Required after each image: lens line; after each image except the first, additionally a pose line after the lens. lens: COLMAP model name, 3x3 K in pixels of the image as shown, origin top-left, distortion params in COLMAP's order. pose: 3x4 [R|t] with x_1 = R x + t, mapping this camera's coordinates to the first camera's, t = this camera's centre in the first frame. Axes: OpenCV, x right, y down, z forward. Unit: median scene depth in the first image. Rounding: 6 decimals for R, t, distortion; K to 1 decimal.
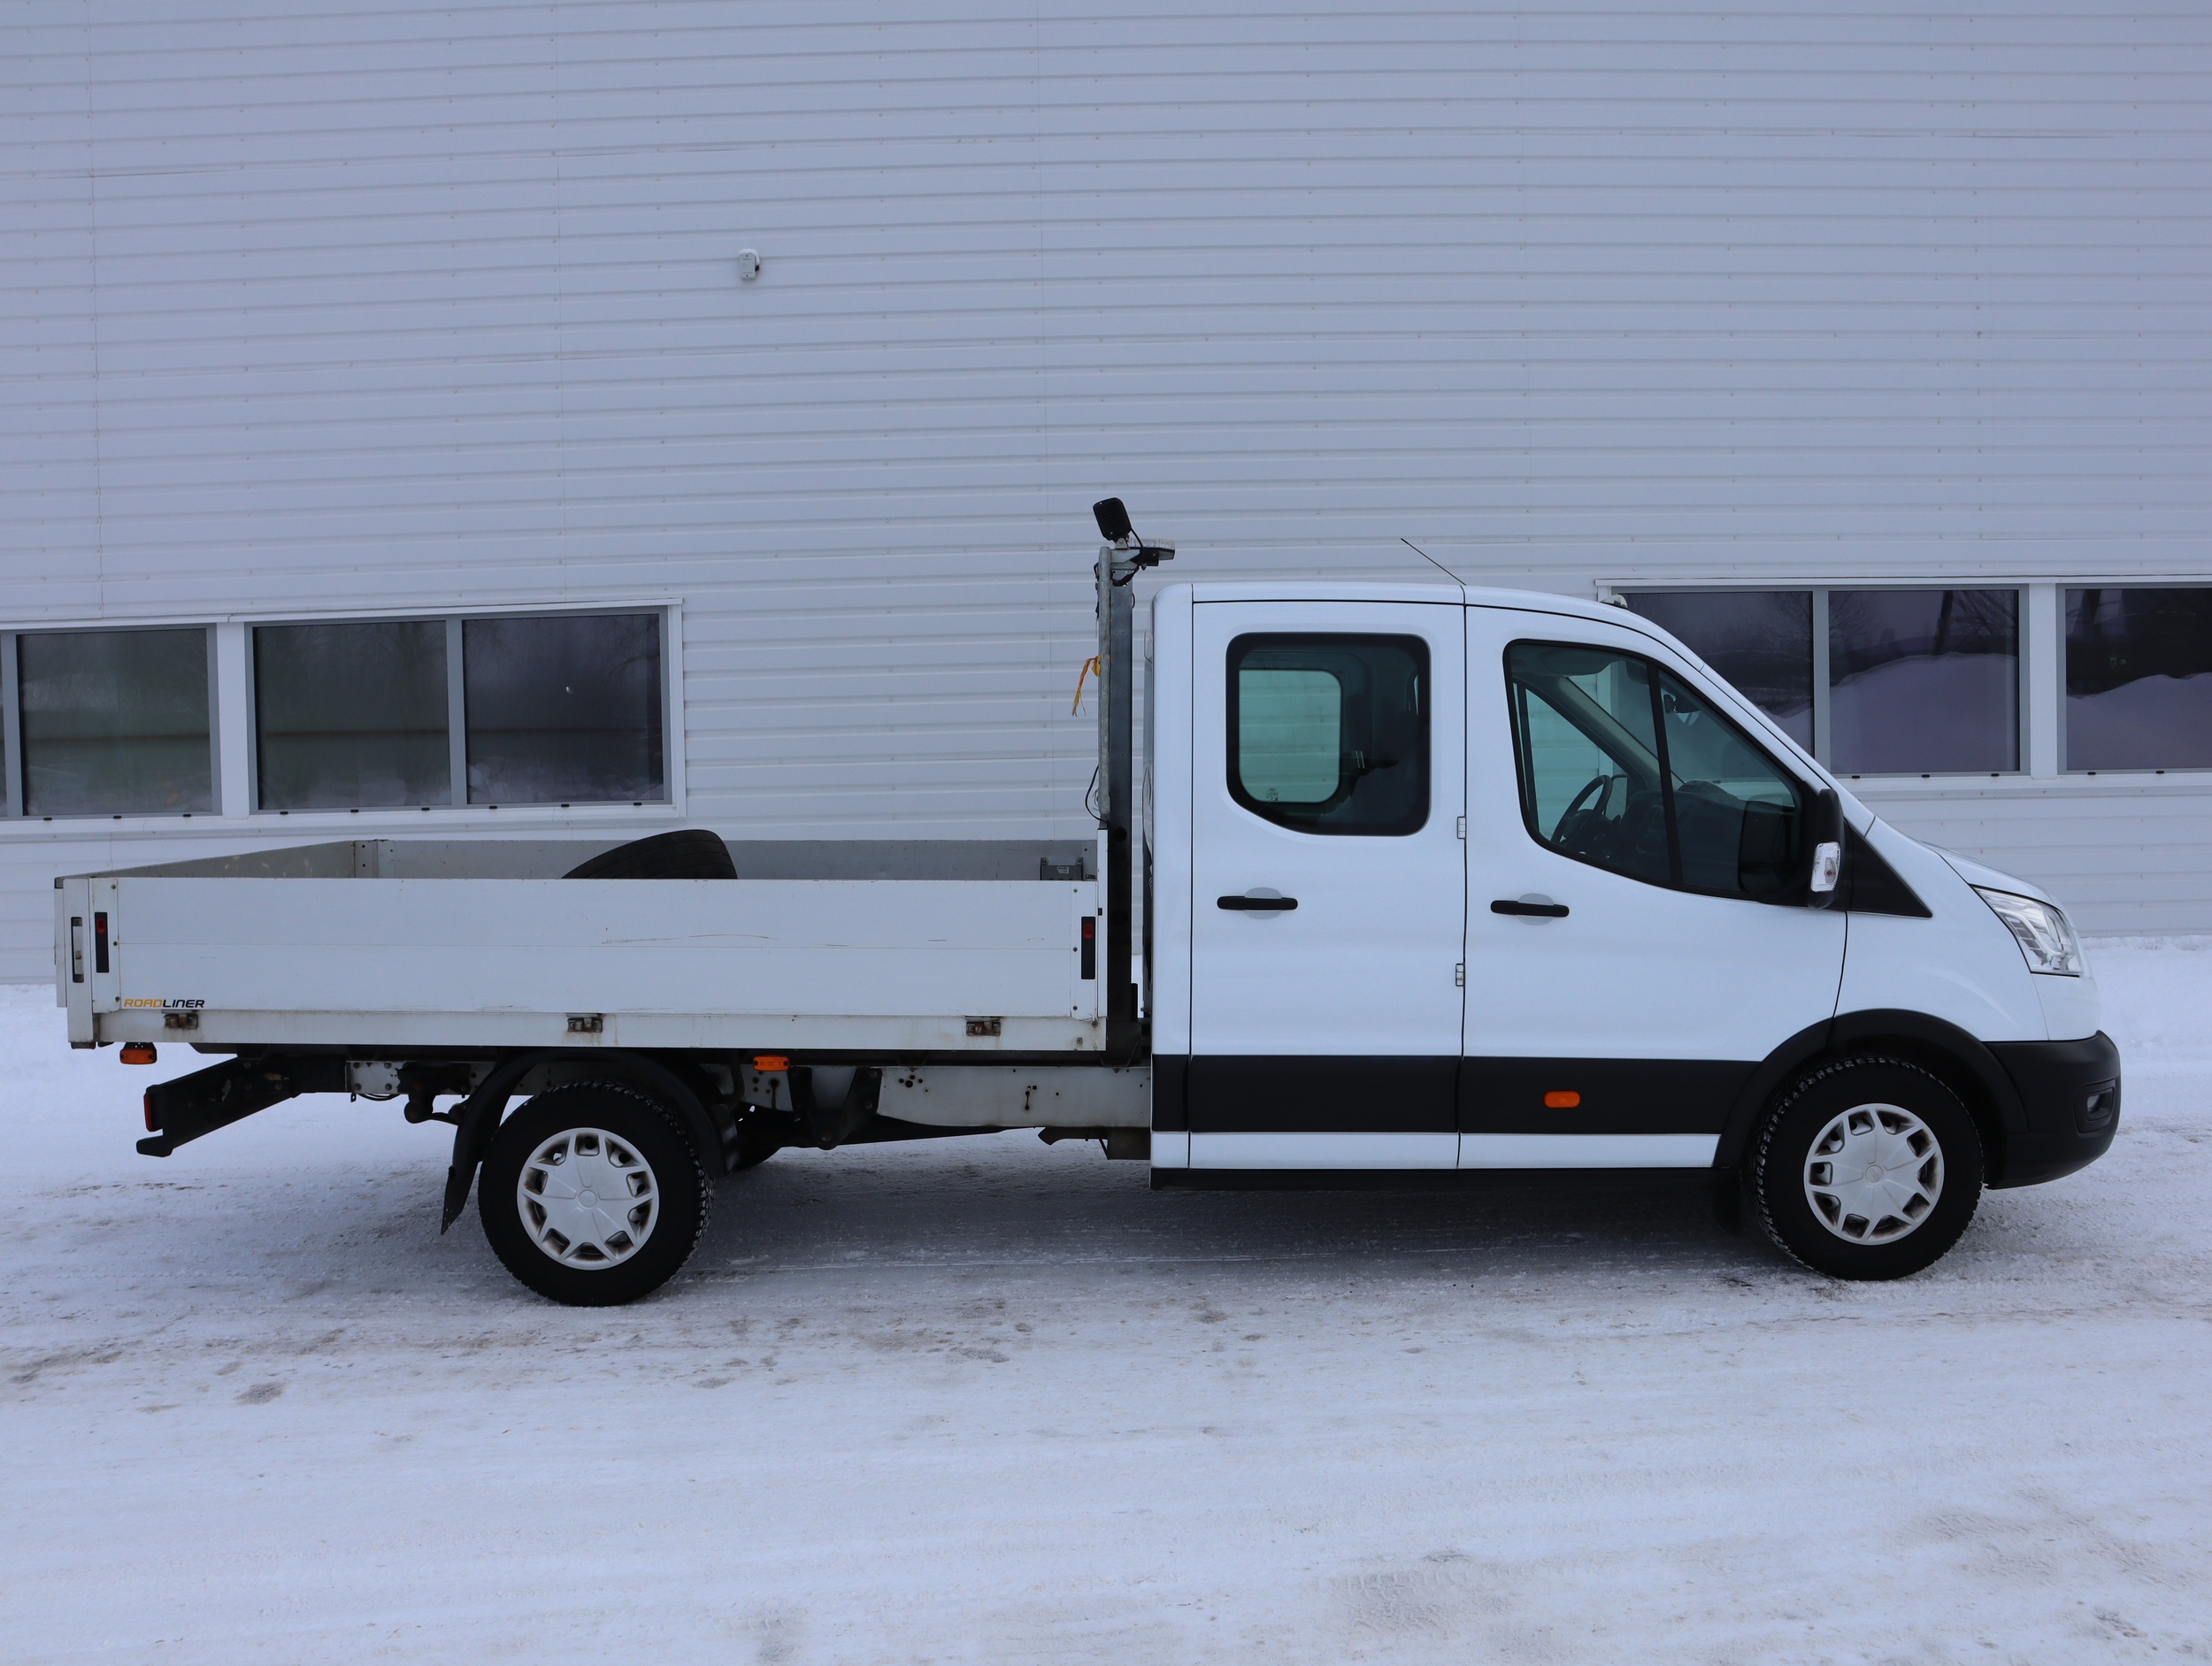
lens RADIAL K [[1825.0, 0, 1108.7], [0, 1825.0, 843.3], [0, 0, 1]] dist [-0.117377, 0.091273]
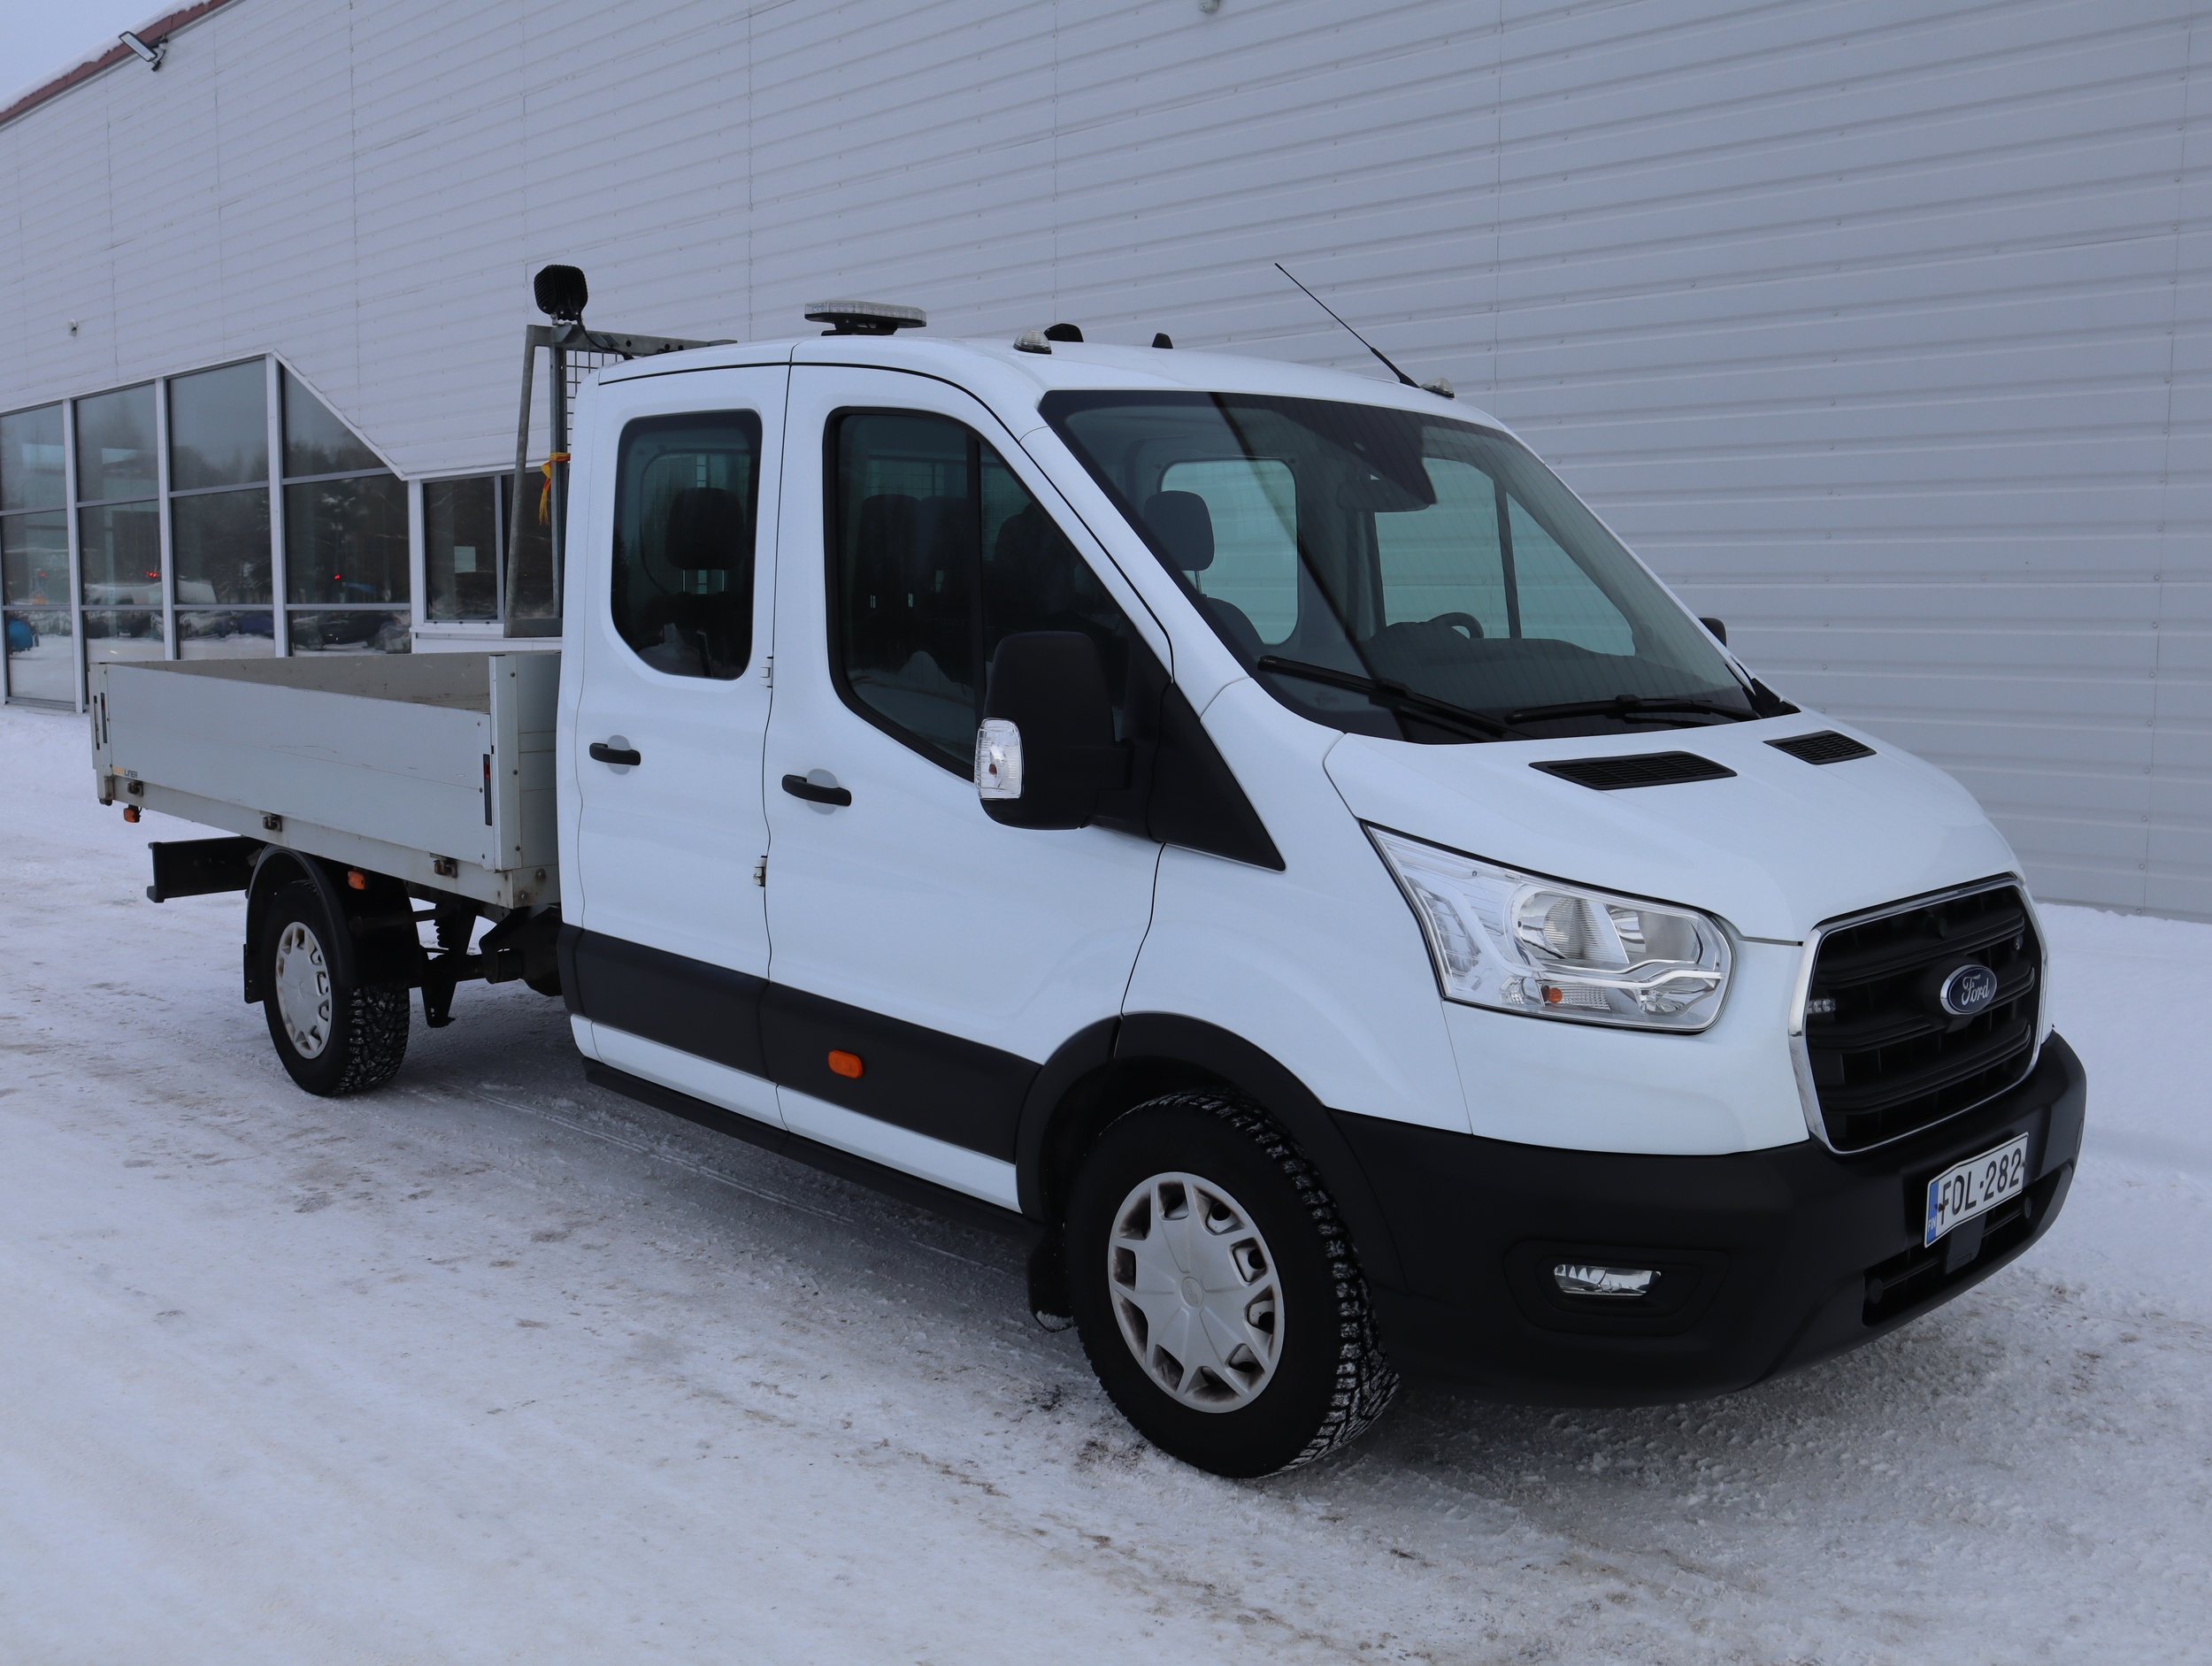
lens RADIAL K [[2026.3, 0, 1106.0], [0, 2026.3, 833.0], [0, 0, 1]] dist [-0.132318, 0.225270]
pose [[0.706248, 0.101082, -0.700711, 0.880671], [-0.055482, 0.994613, 0.087559, -0.023261], [0.705787, -0.022962, 0.708052, 0.524084]]
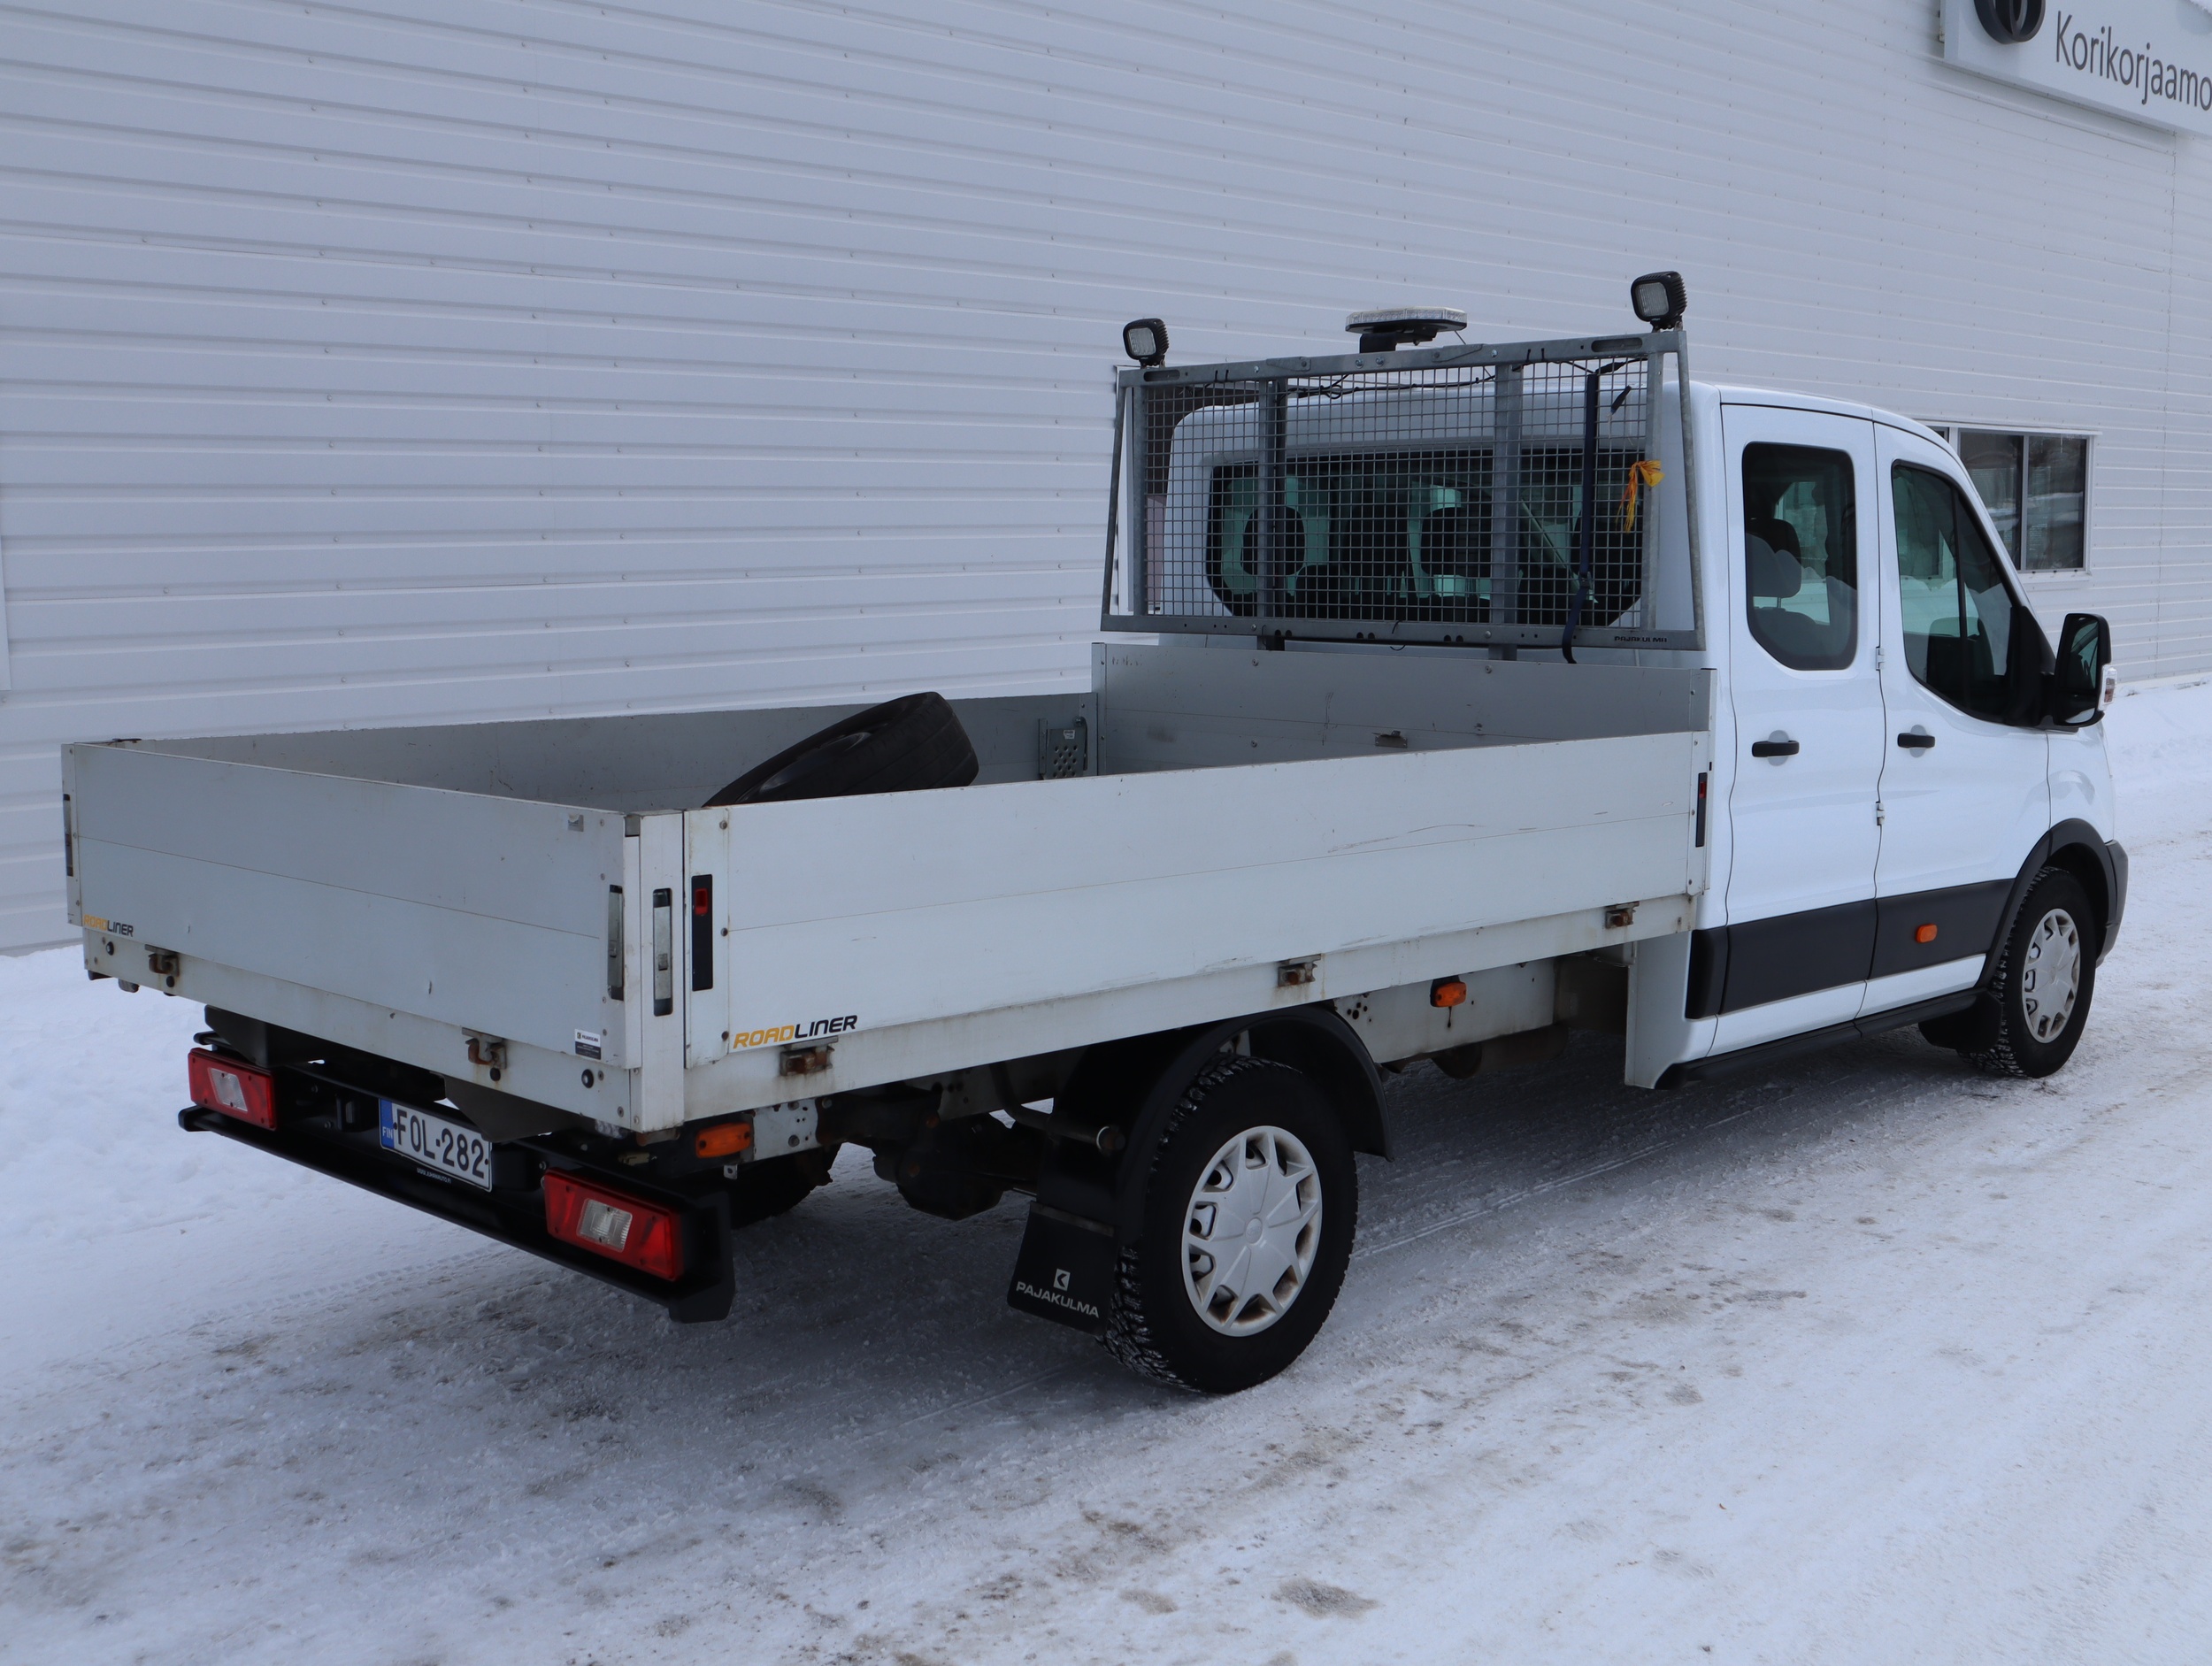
lens RADIAL K [[2407.5, 0, 1111.8], [0, 2407.5, 822.2], [0, 0, 1]] dist [-0.002747, 0.026382]
pose [[0.692936, -0.071531, 0.717442, -1.005158], [0.034214, 0.997208, 0.066379, -0.020611], [-0.720187, -0.021450, 0.693448, 0.420469]]
